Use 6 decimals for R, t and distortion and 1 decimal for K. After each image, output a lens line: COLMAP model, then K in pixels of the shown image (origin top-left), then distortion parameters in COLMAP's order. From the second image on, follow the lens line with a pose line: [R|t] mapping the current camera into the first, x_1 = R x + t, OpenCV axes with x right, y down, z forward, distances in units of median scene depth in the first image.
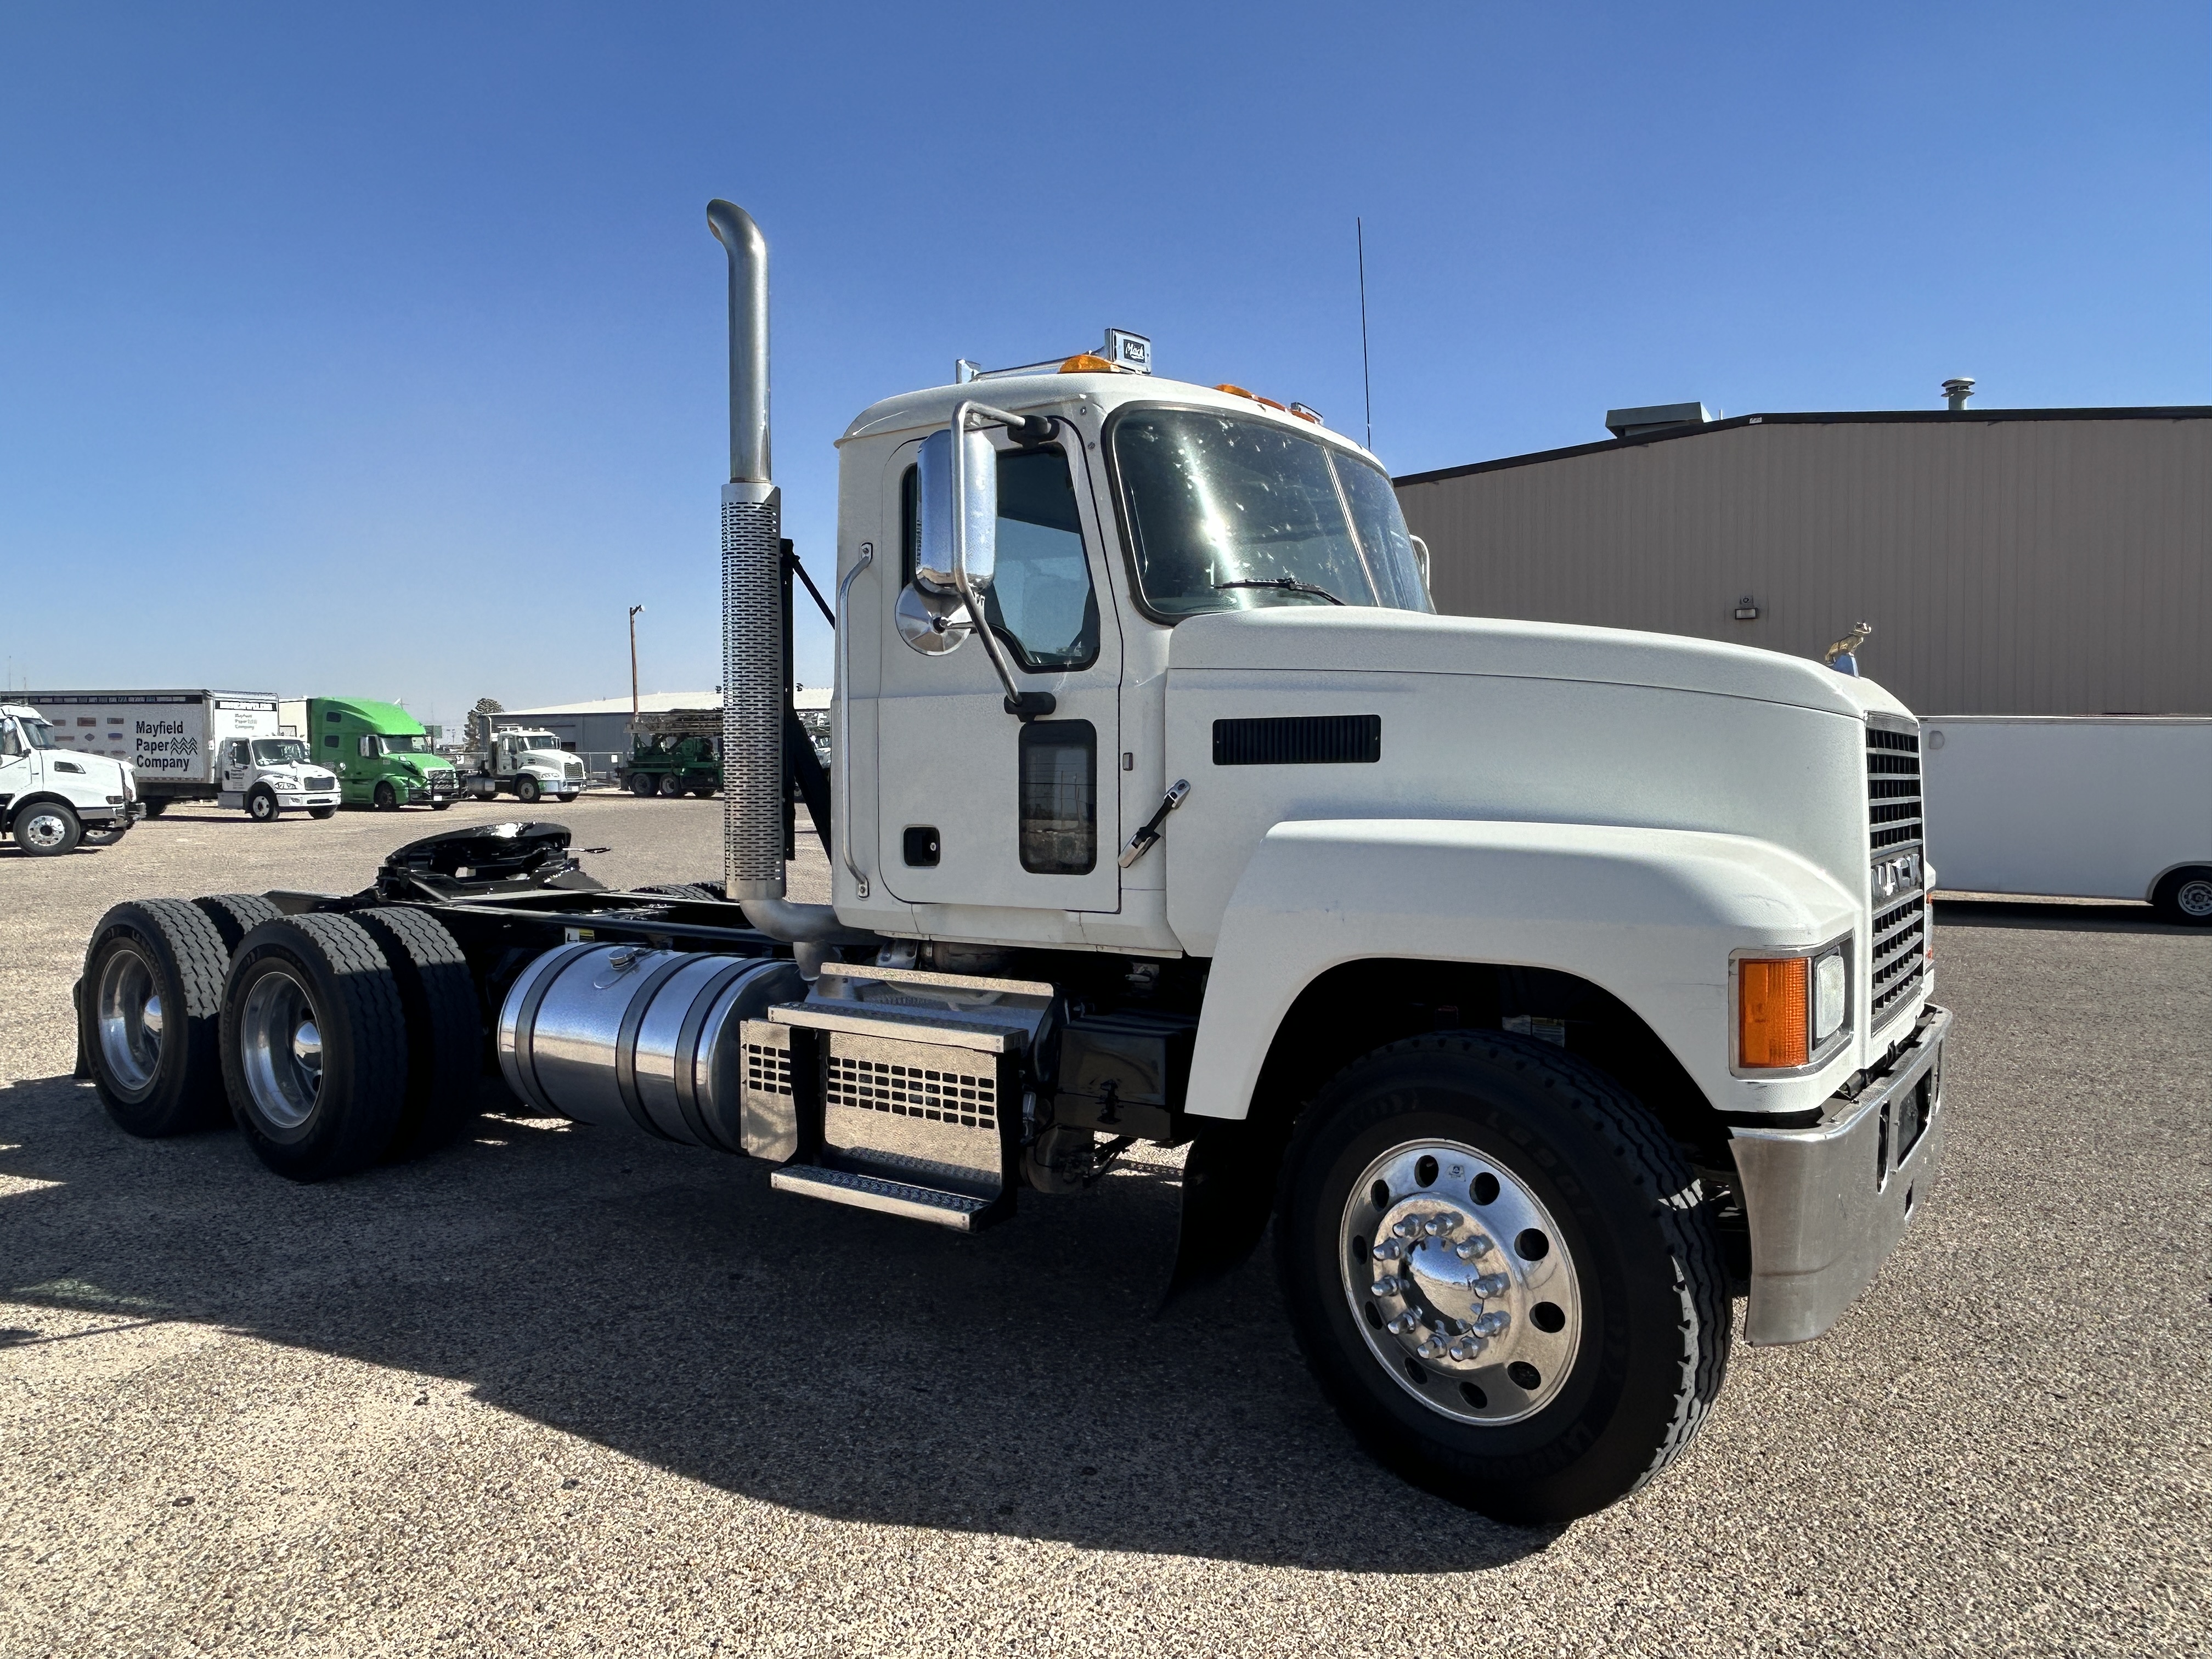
lens RADIAL K [[1526.4, 0, 1106.0], [0, 1526.4, 829.5], [0, 0, 1]] dist [0.023767, -0.024191]
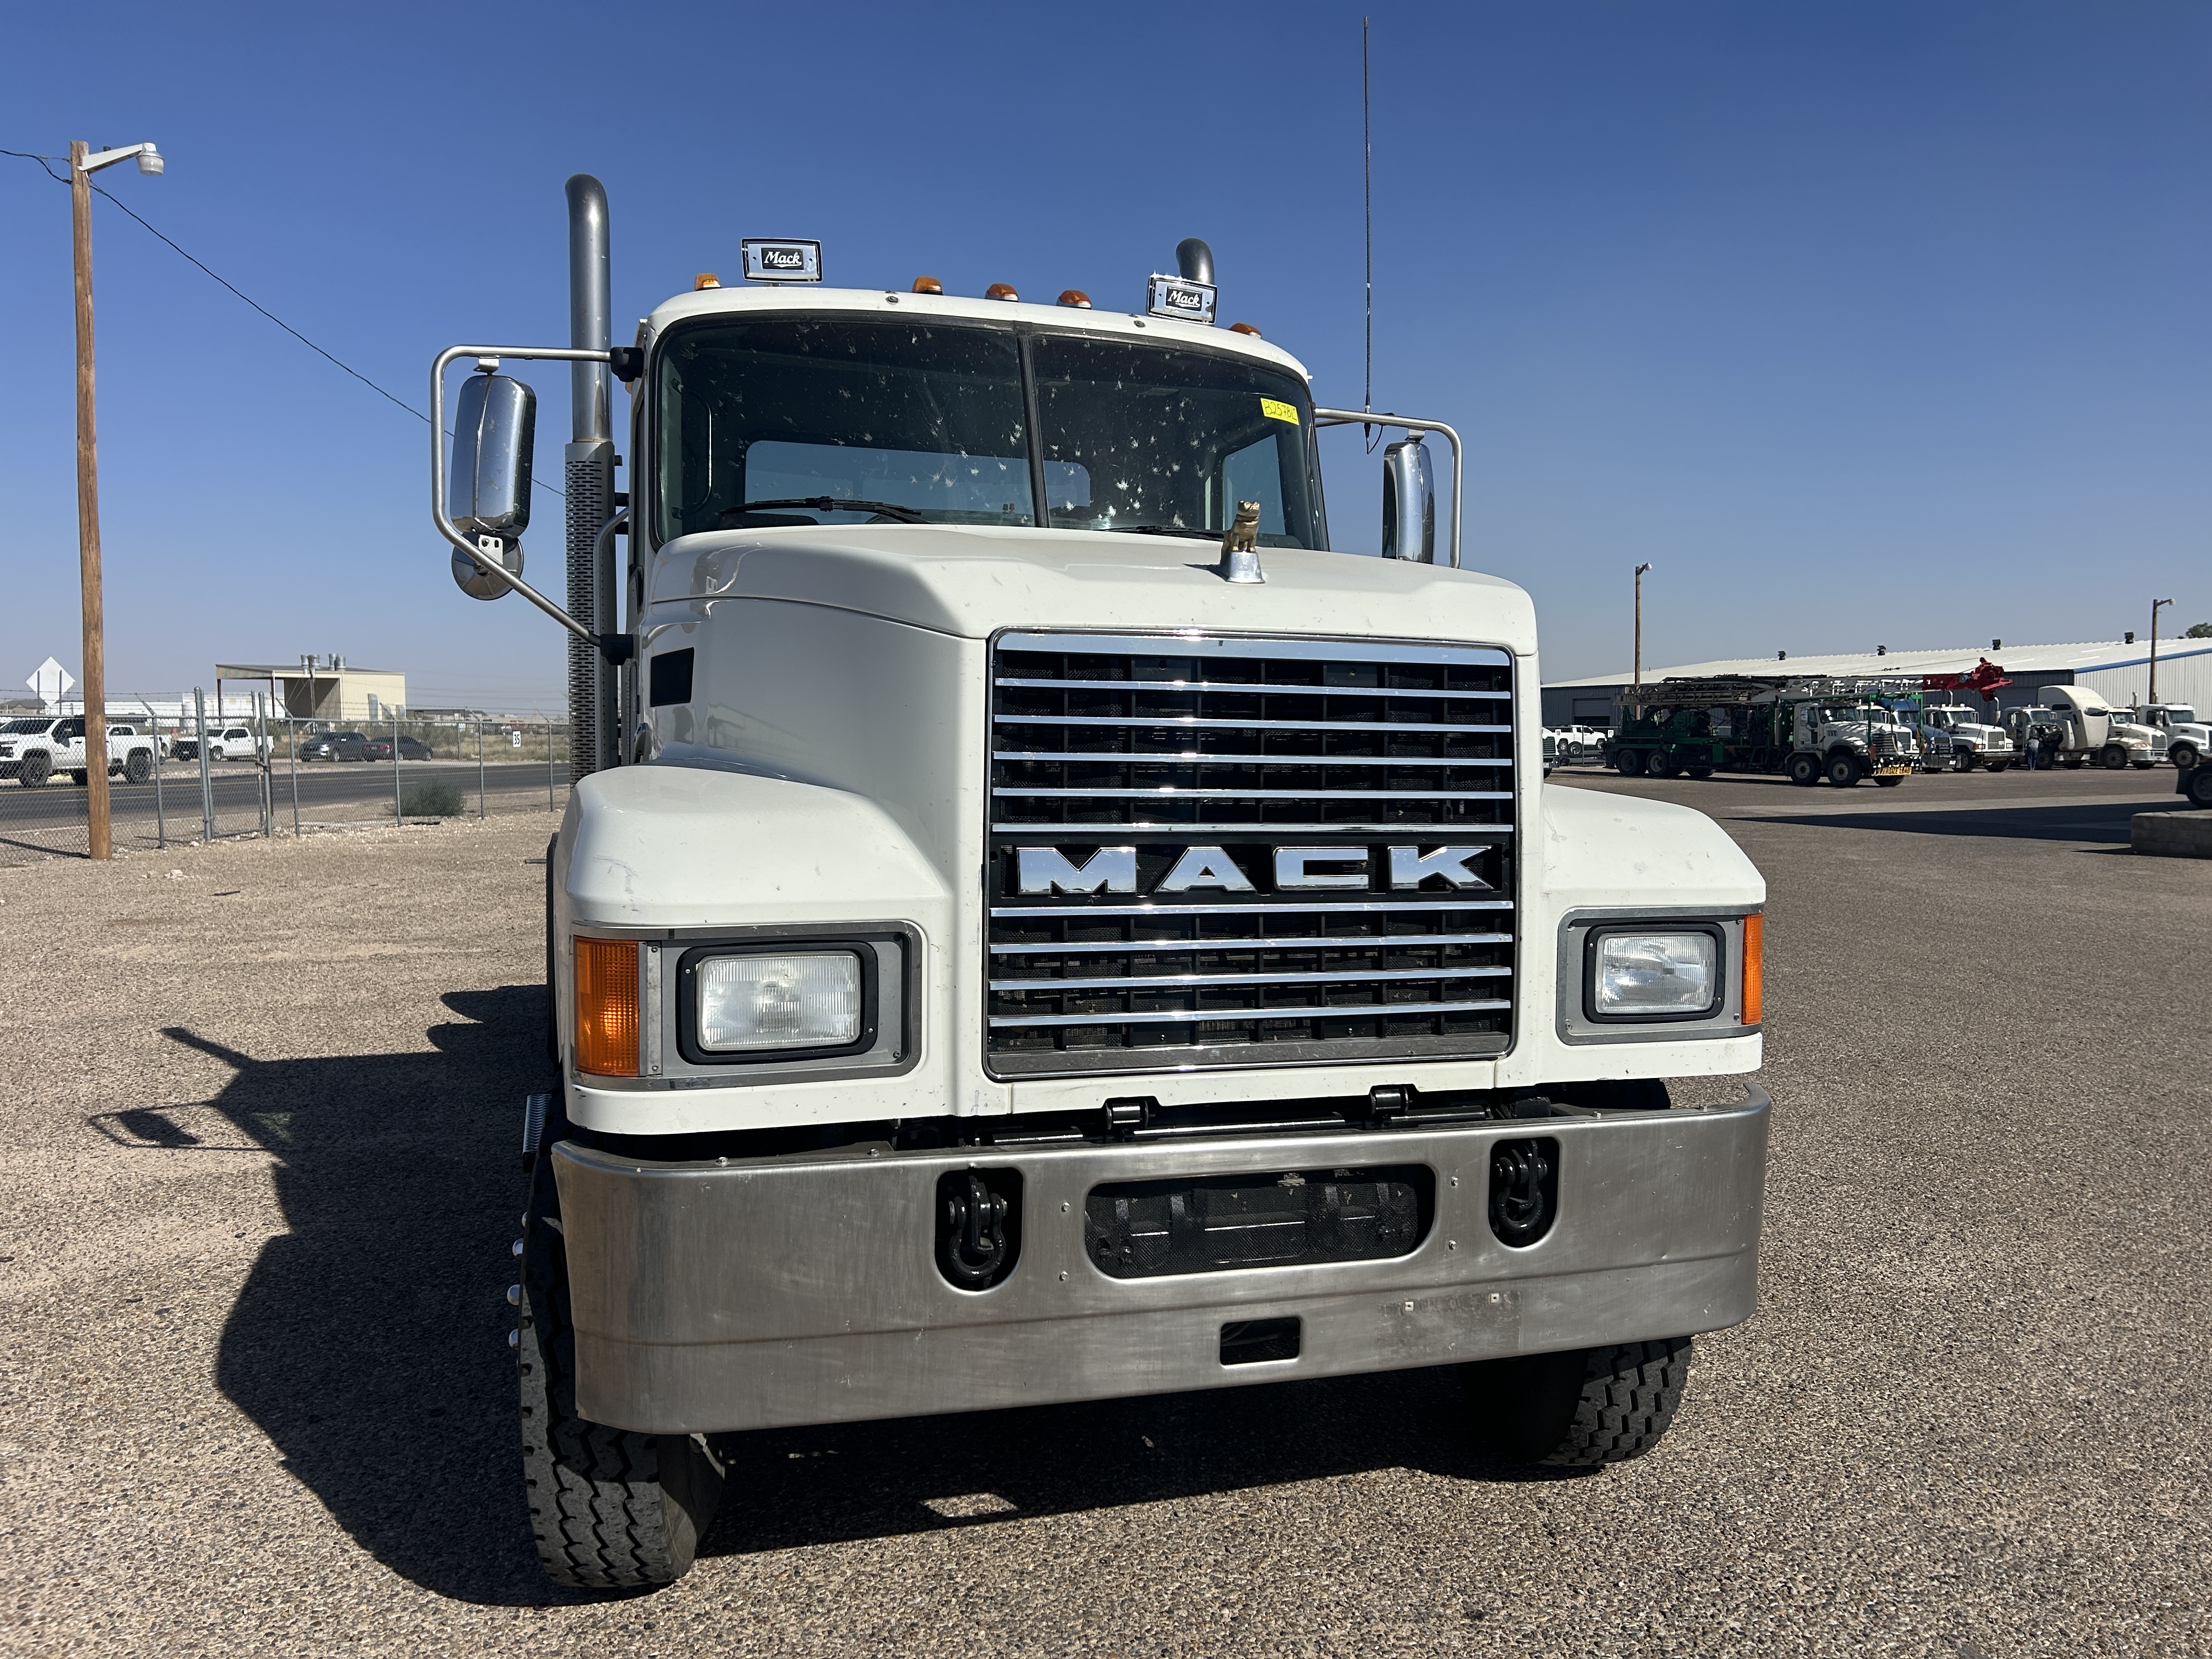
lens RADIAL K [[1679.8, 0, 1106.0], [0, 1679.8, 829.5], [0, 0, 1]] dist [0.031000, 0.001897]
pose [[0.787549, 0.039437, -0.614989, 0.862840], [-0.033868, 0.999212, 0.020705, 0.001541], [0.615320, 0.004522, 0.788264, 0.346003]]
